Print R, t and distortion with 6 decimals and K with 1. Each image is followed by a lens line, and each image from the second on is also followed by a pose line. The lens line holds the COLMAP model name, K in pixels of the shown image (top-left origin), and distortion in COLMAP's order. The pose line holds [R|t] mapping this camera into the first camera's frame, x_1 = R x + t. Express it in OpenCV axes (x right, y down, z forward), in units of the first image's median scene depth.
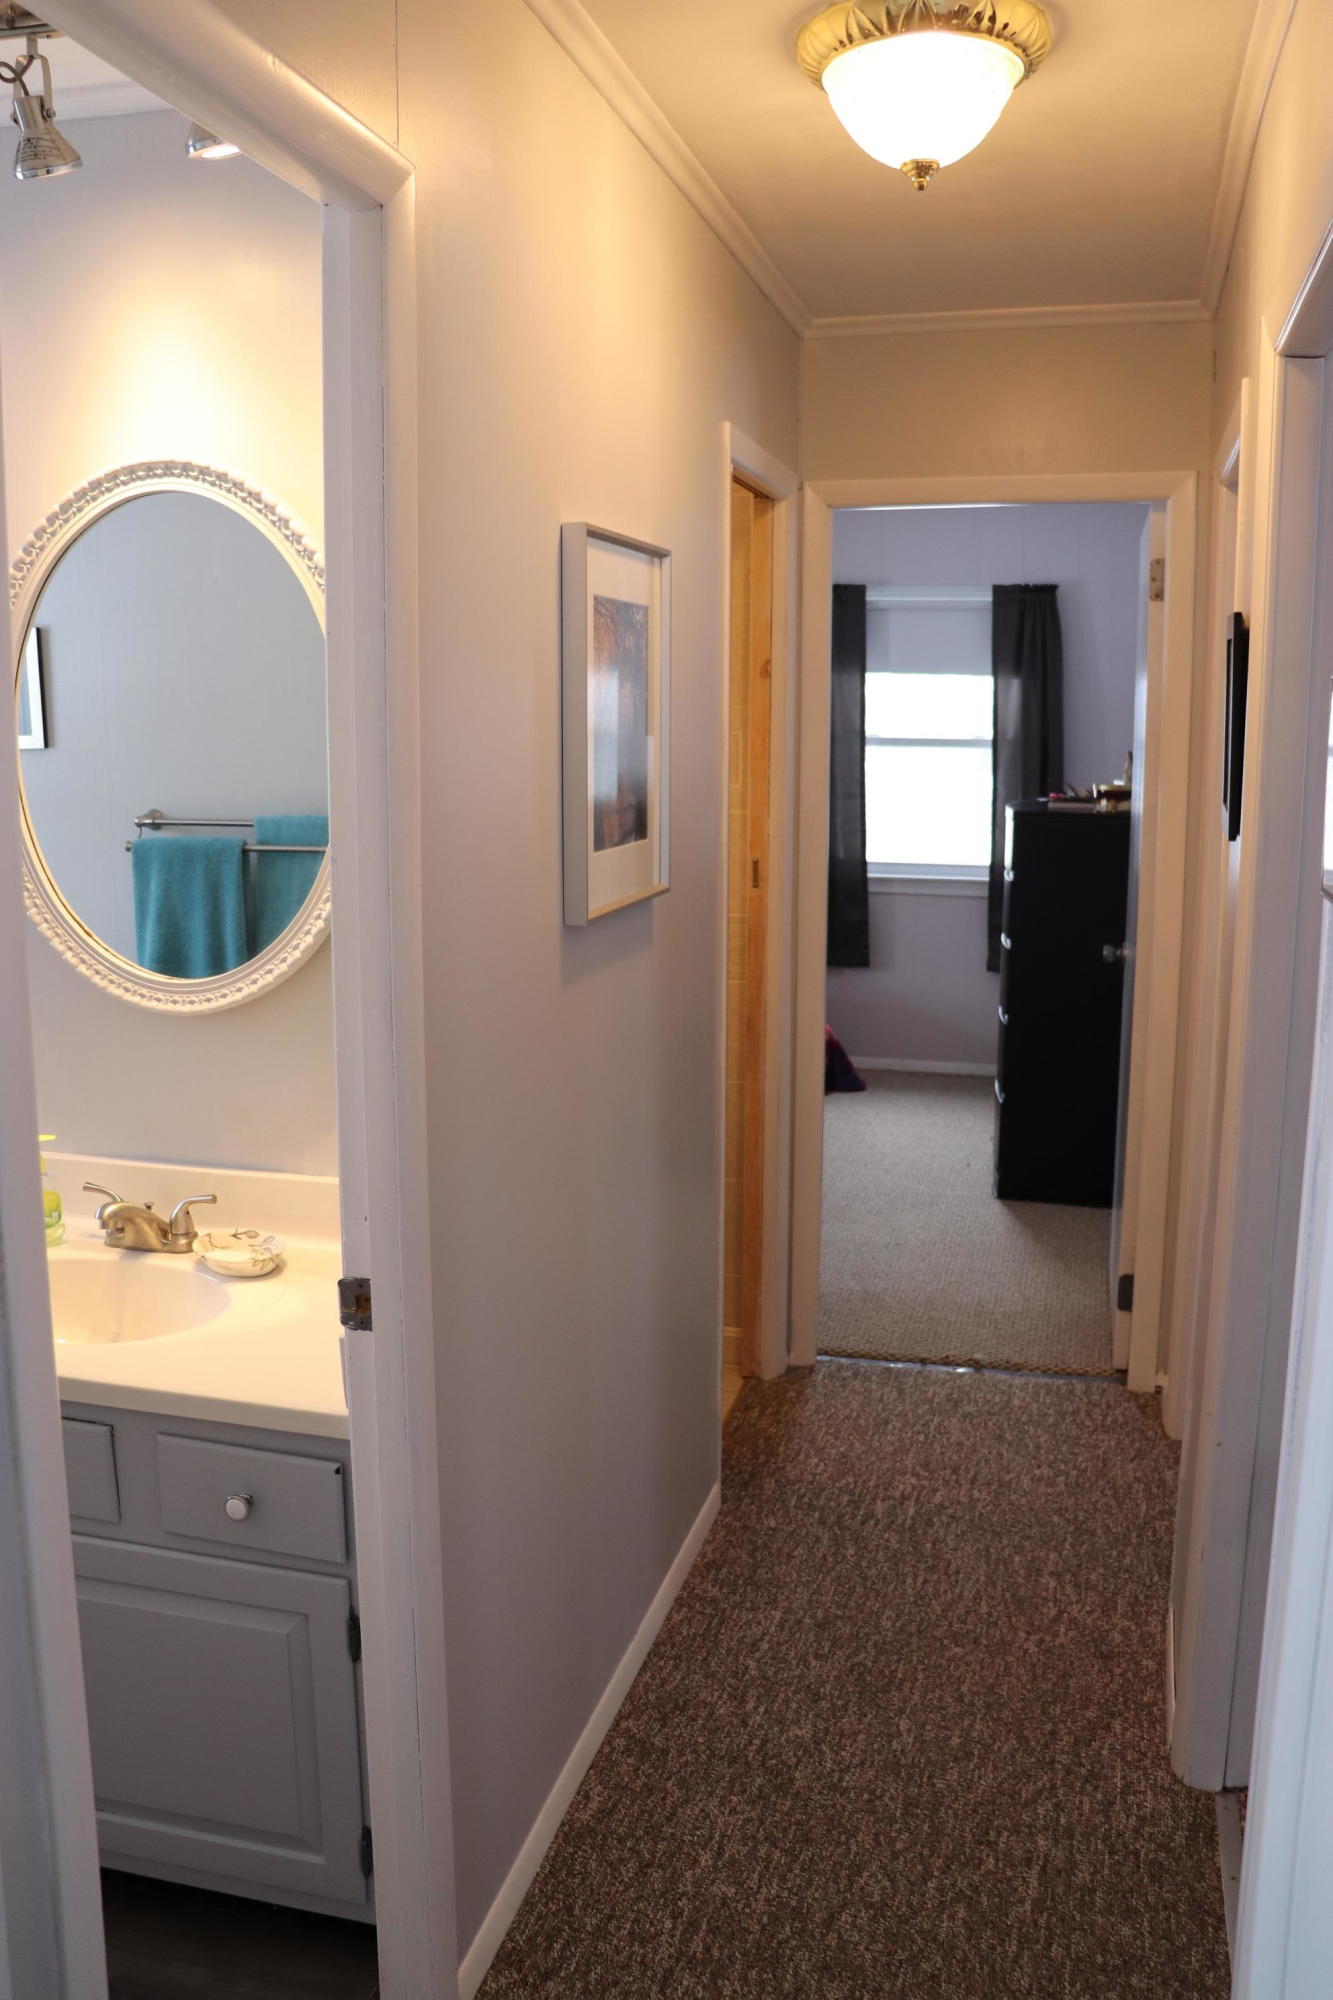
lens RADIAL K [[1644.1, 0, 666.5], [0, 1644.1, 1000.0], [0, 0, 1]] dist [-0.176096, 0.162009]
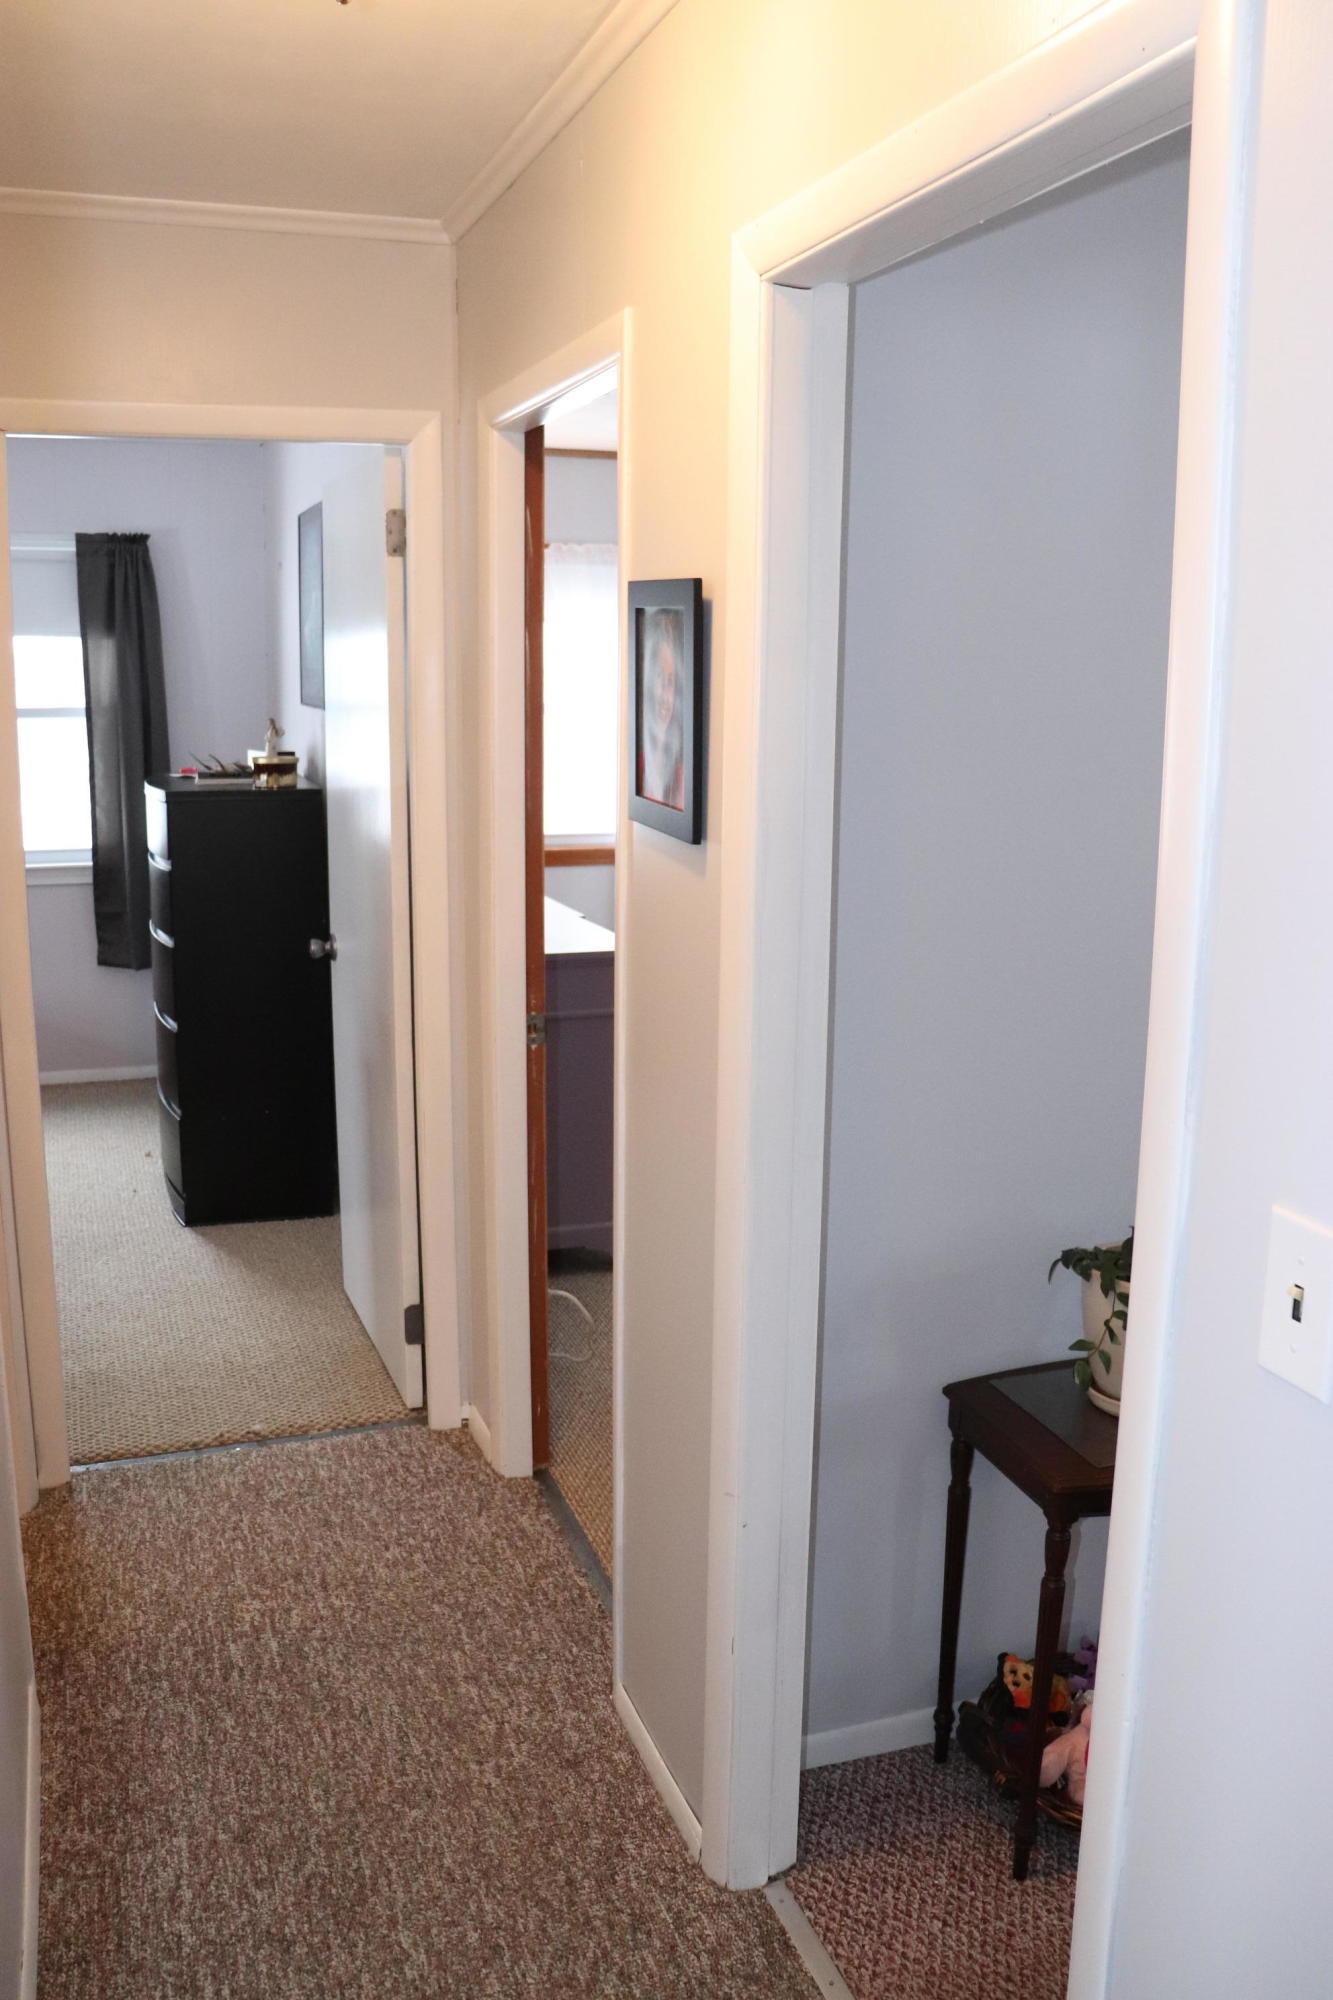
lens RADIAL K [[1644.1, 0, 666.5], [0, 1644.1, 1000.0], [0, 0, 1]] dist [-0.176096, 0.162009]
pose [[0.816638, -0.106073, 0.567319, -0.117790], [0.089450, 0.994350, 0.057154, -0.047469], [-0.570176, 0.004072, 0.821513, 0.202253]]
